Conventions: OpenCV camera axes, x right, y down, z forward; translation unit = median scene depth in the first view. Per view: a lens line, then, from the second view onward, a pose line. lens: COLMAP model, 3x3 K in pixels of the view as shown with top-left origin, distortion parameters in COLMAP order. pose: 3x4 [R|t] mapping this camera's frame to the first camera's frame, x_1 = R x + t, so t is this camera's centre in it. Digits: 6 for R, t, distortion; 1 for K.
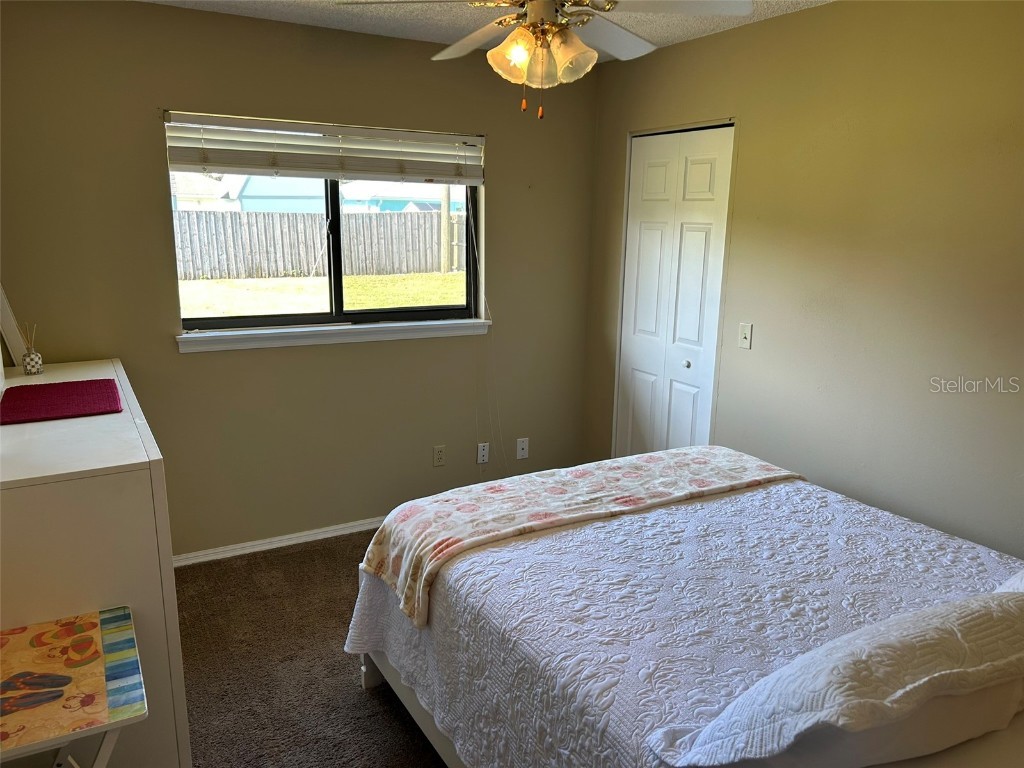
lens RADIAL K [[782.2, 0, 516.0], [0, 782.2, 389.5], [0, 0, 1]] dist [0.034102, -0.011552]
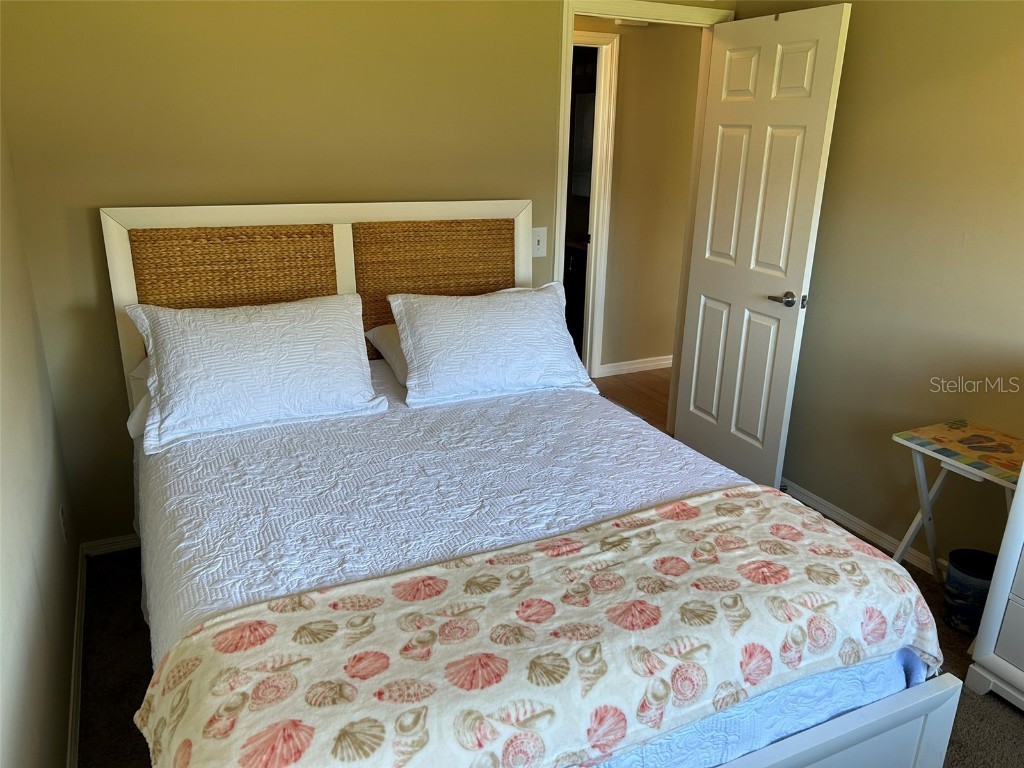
lens RADIAL K [[782.2, 0, 516.0], [0, 782.2, 389.5], [0, 0, 1]] dist [0.034102, -0.011552]
pose [[-0.996622, -0.058830, 0.057305, 0.224237], [-0.020345, 0.852864, 0.521737, -0.491597], [-0.079567, 0.518809, -0.851180, 2.227997]]
